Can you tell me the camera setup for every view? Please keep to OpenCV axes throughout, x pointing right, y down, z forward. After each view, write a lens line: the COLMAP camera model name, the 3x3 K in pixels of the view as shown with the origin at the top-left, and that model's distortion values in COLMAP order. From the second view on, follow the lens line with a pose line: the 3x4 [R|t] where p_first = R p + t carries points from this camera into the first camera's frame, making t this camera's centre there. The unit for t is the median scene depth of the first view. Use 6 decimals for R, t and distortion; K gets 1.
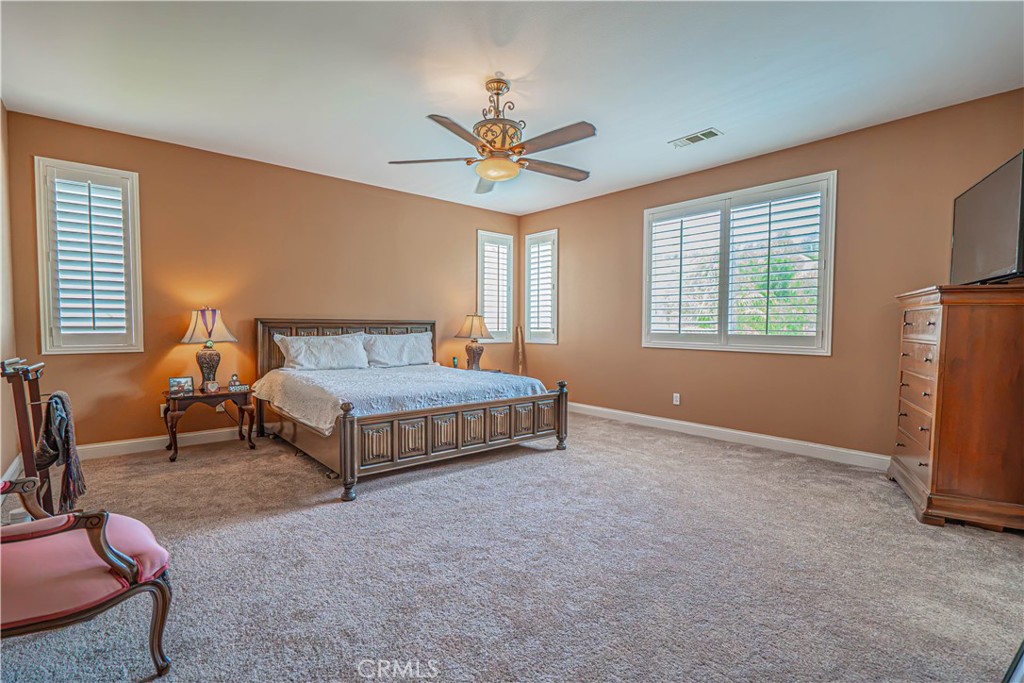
lens RADIAL K [[464.0, 0, 511.3], [0, 464.0, 342.5], [0, 0, 1]] dist [-0.007453, 0.003827]
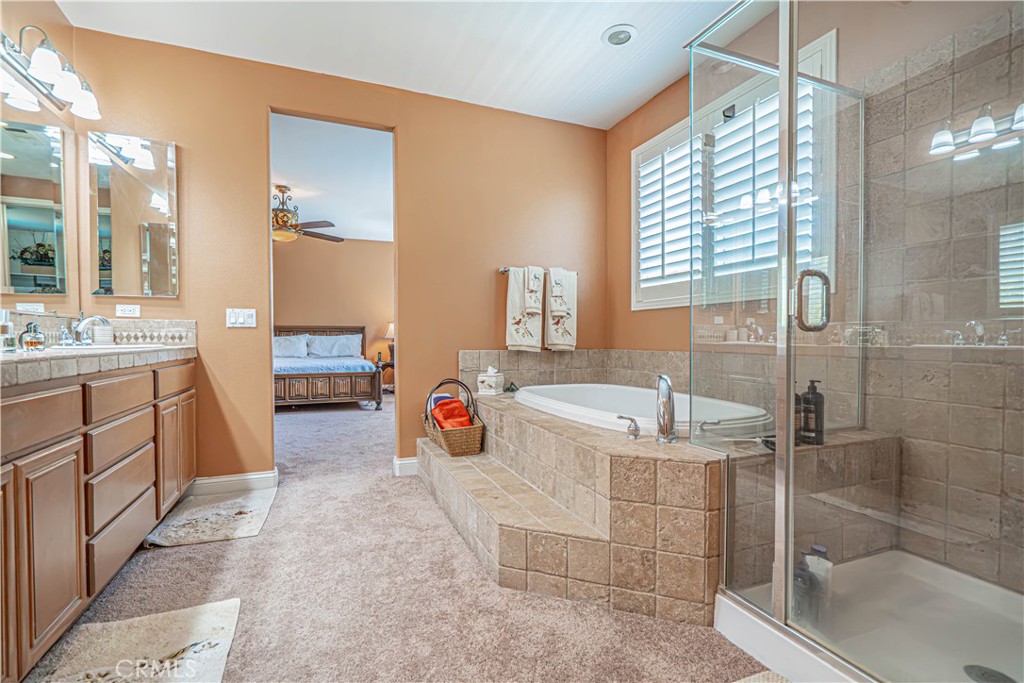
lens RADIAL K [[464.0, 0, 507.4], [0, 464.0, 341.8], [0, 0, 1]] dist [-0.007453, 0.003827]
pose [[0.947095, -0.005687, -0.320902, 0.923286], [-0.002430, 0.999687, -0.024887, 0.045894], [0.320943, 0.024350, 0.946785, -0.258486]]
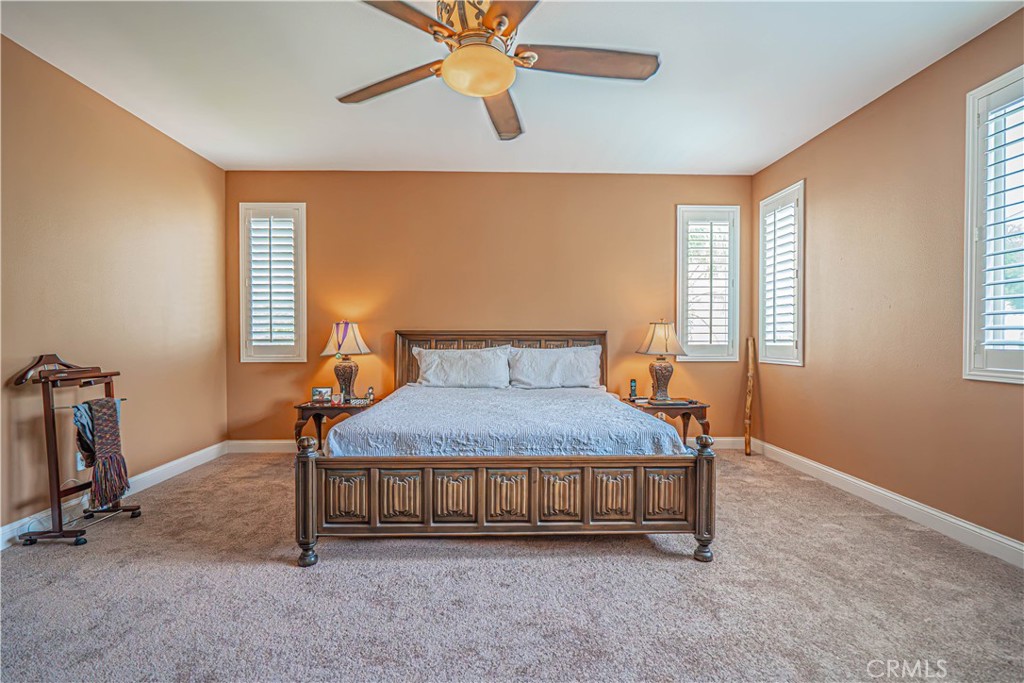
lens RADIAL K [[464.0, 0, 513.4], [0, 464.0, 344.6], [0, 0, 1]] dist [-0.007453, 0.003827]
pose [[0.779712, 0.004800, -0.626120, 0.261543], [-0.018485, 0.999711, -0.015356, -0.012671], [0.625866, 0.023547, 0.779575, 0.400983]]
